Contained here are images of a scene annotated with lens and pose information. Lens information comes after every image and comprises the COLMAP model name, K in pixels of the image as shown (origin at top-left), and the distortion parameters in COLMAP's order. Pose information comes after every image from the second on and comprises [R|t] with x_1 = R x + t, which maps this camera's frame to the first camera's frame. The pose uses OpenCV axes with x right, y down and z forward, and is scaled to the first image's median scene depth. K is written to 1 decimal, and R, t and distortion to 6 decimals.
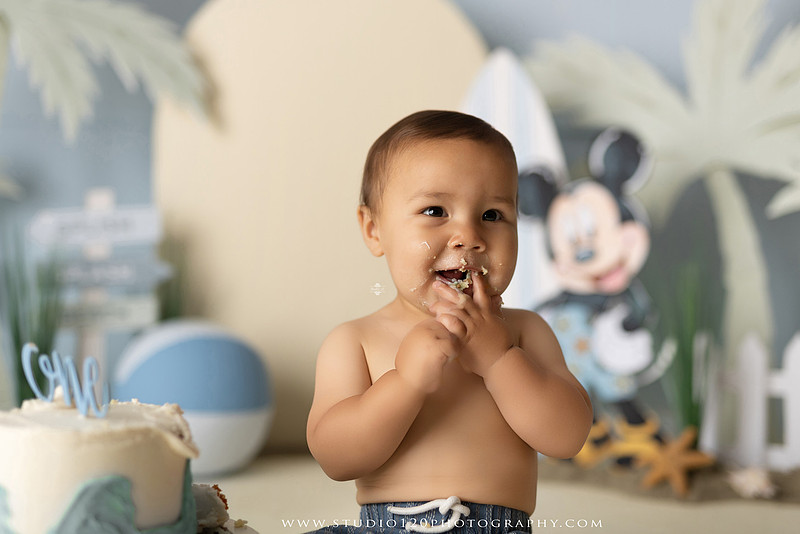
lens RADIAL K [[1092.6, 0, 421.1], [0, 1092.6, 253.7], [0, 0, 1]] dist [-0.024374, -0.011988]
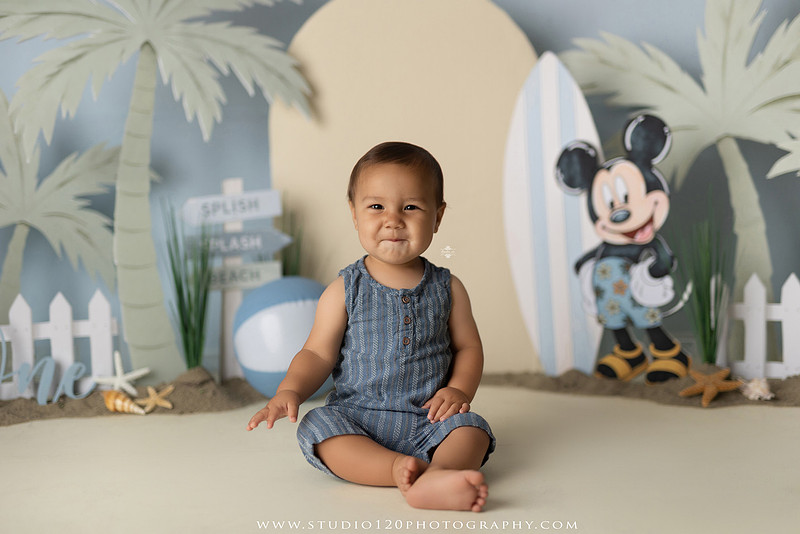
lens RADIAL K [[1078.3, 0, 404.4], [0, 1078.3, 255.3], [0, 0, 1]] dist [-0.009517, -0.056874]
pose [[0.999062, -0.035763, -0.024423, -0.069436], [0.037361, 0.996953, 0.068473, -0.047338], [0.021899, -0.069321, 0.997354, -0.247095]]
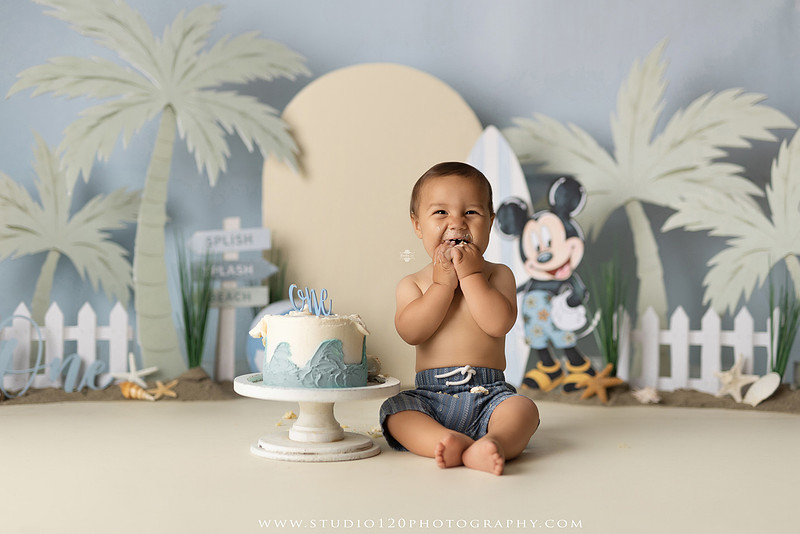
lens RADIAL K [[1070.5, 0, 408.9], [0, 1070.5, 268.0], [0, 0, 1]] dist [-0.024236, -0.005882]
pose [[0.999900, -0.002377, 0.013951, -0.065779], [0.002568, 0.999903, -0.013713, 0.036185], [-0.013917, 0.013748, 0.999809, -0.525722]]
